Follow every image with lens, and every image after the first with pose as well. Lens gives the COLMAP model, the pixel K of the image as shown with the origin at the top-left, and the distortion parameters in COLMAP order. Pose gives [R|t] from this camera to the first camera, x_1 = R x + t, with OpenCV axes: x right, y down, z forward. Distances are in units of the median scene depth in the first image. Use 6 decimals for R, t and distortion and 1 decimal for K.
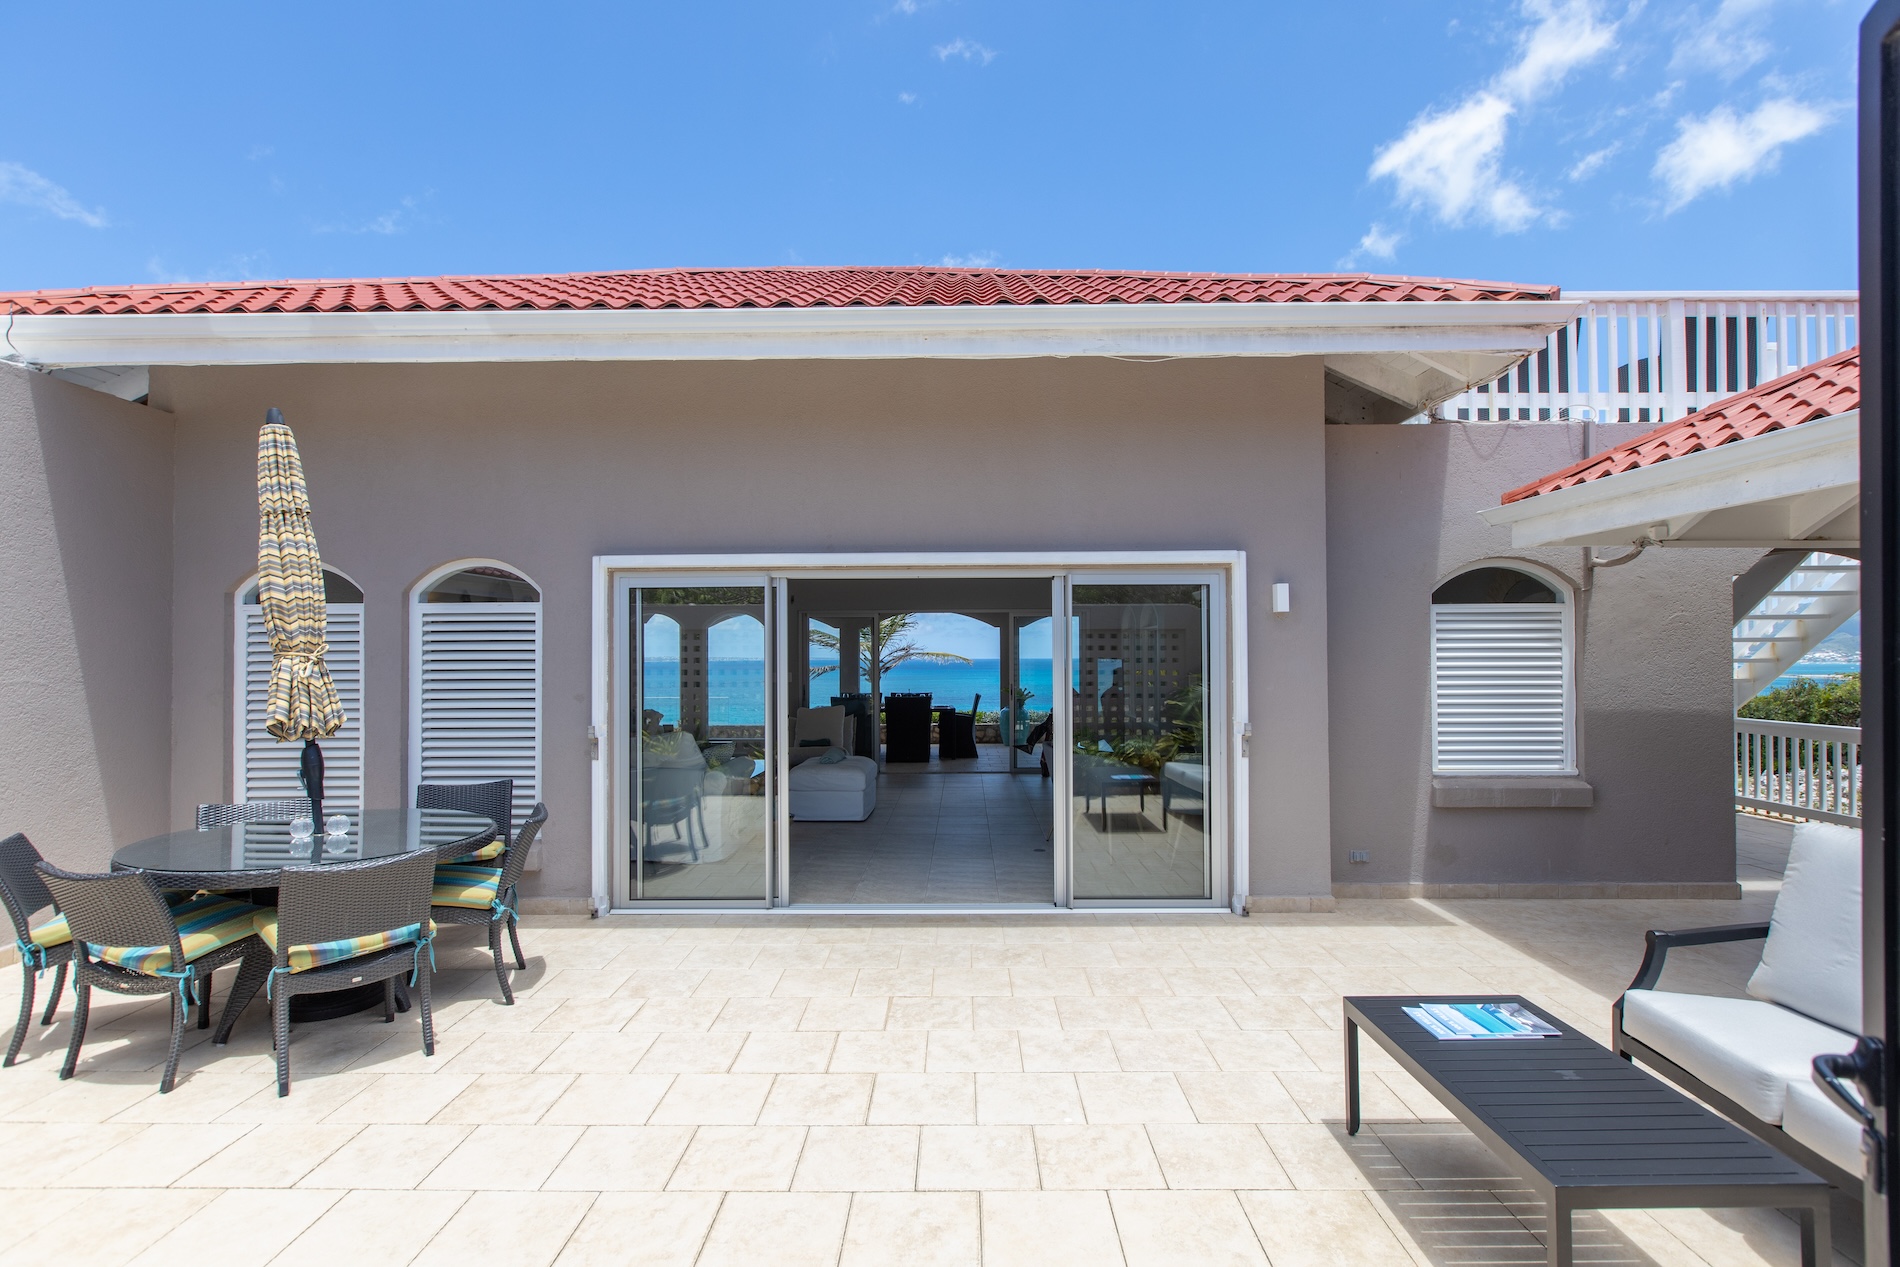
lens RADIAL K [[902.1, 0, 955.0], [0, 902.1, 642.0], [0, 0, 1]] dist [-0.030695, 0.002147]
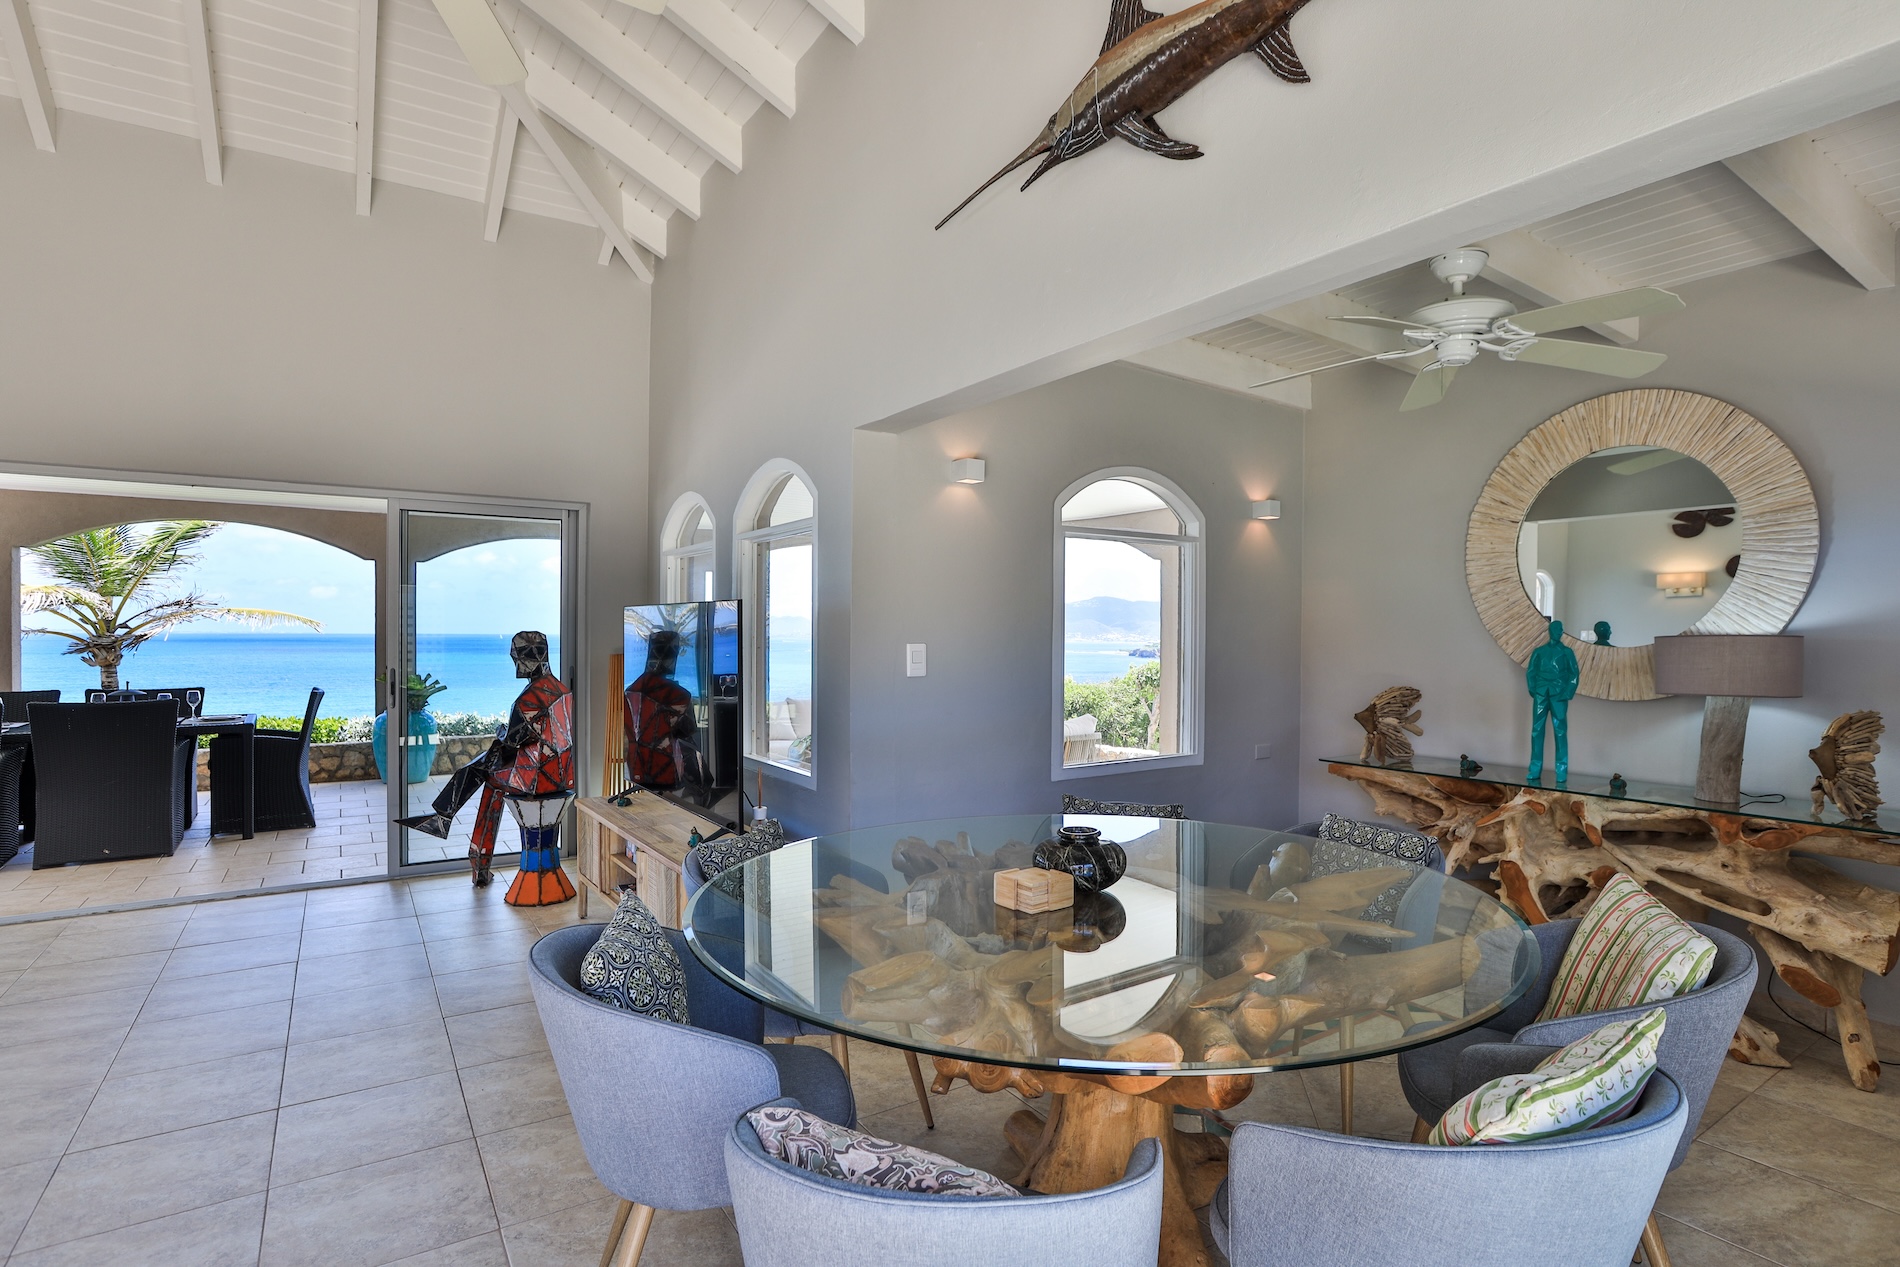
lens RADIAL K [[887.4, 0, 943.2], [0, 887.4, 640.9], [0, 0, 1]] dist [-0.000612, 0.000189]
pose [[0.820153, 0.013506, 0.571984, 0.027998], [-0.023224, 0.999683, 0.009694, 0.019494], [-0.571672, -0.021235, 0.820207, 0.403392]]
